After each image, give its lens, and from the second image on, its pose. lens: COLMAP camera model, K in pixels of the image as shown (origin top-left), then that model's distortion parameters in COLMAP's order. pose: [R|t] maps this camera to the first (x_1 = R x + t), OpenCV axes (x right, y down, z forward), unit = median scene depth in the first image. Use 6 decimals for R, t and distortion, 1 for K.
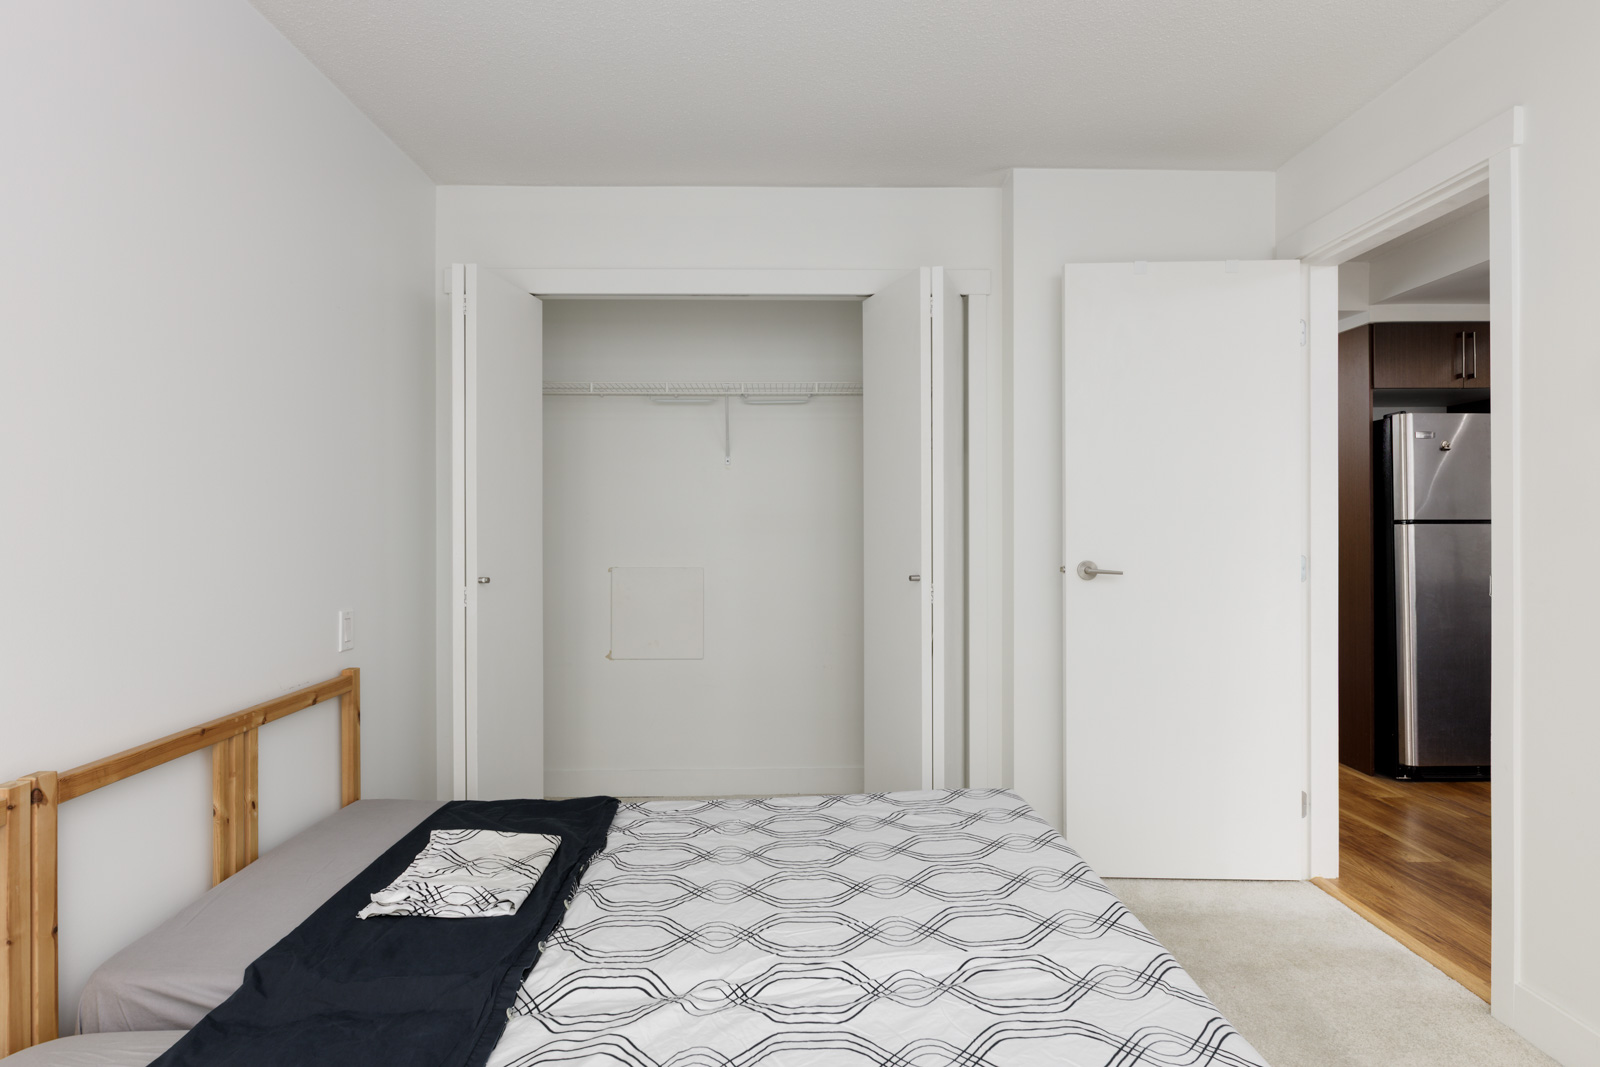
lens RADIAL K [[874.6, 0, 798.8], [0, 874.6, 527.5], [0, 0, 1]] dist [0.000561, 0.000199]
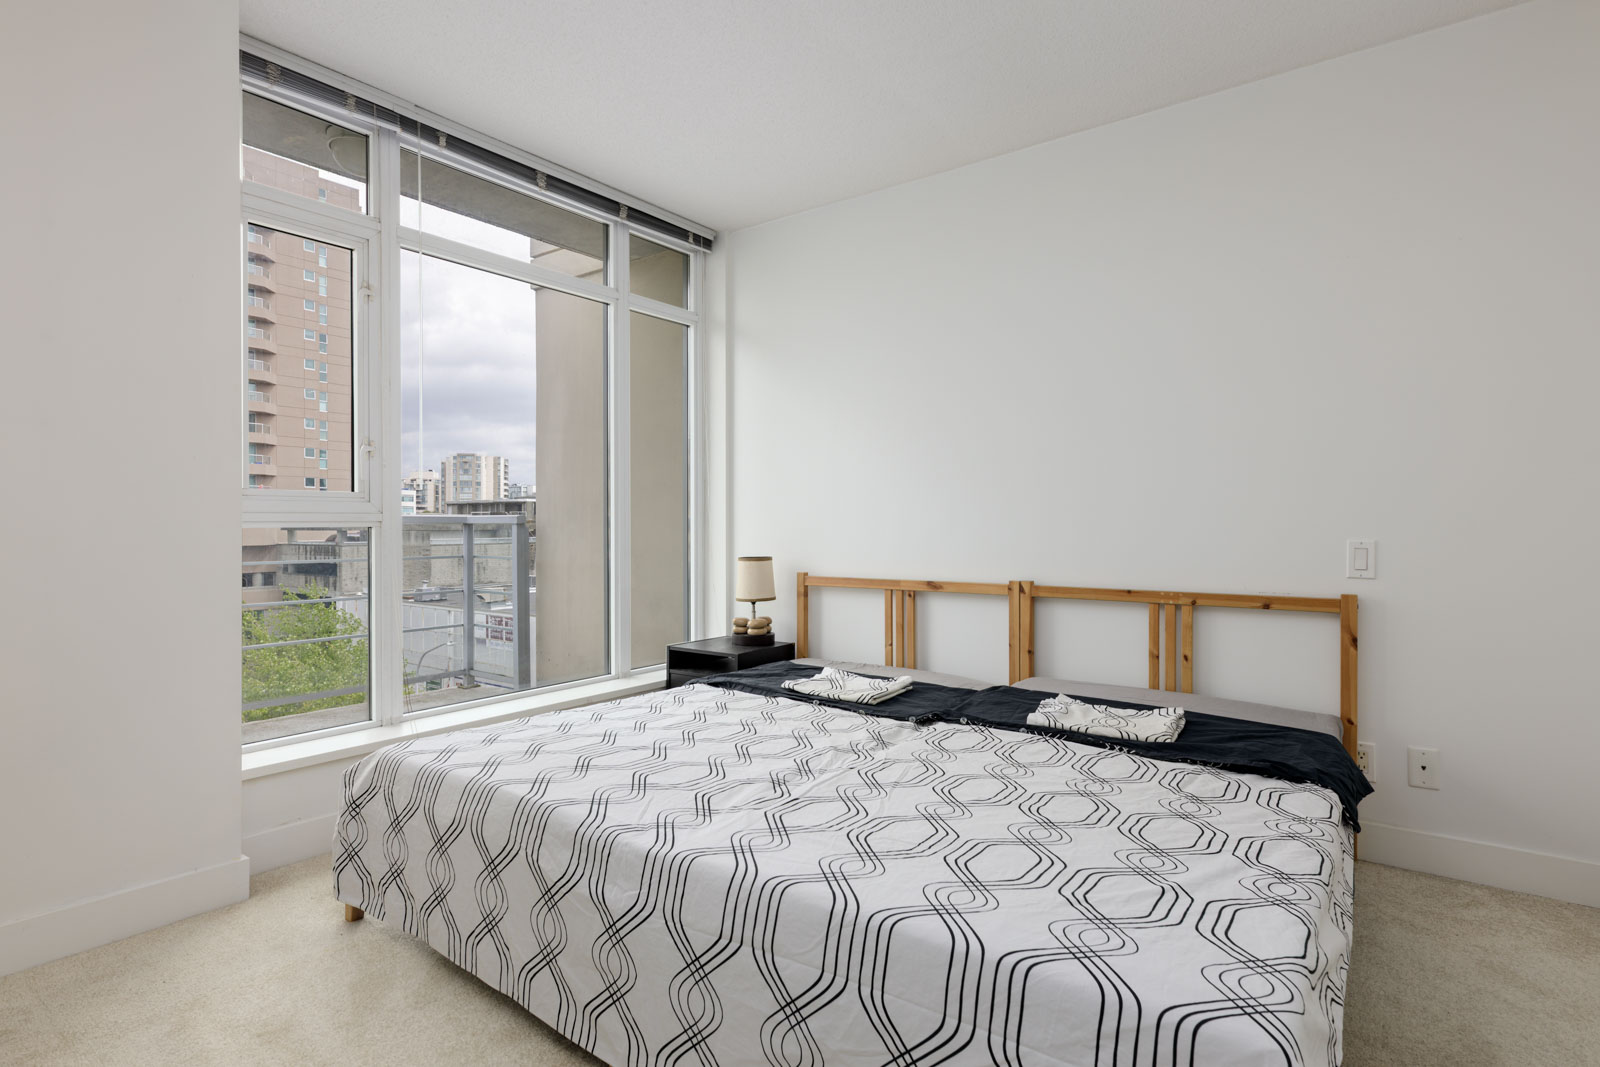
lens RADIAL K [[785.4, 0, 802.8], [0, 785.4, 531.6], [0, 0, 1]] dist [0.003197, 0.000205]
pose [[-0.618403, 0.012223, -0.785766, 0.796029], [-0.002300, 0.999847, 0.017363, 0.084157], [0.785858, 0.012545, -0.618280, 1.294007]]
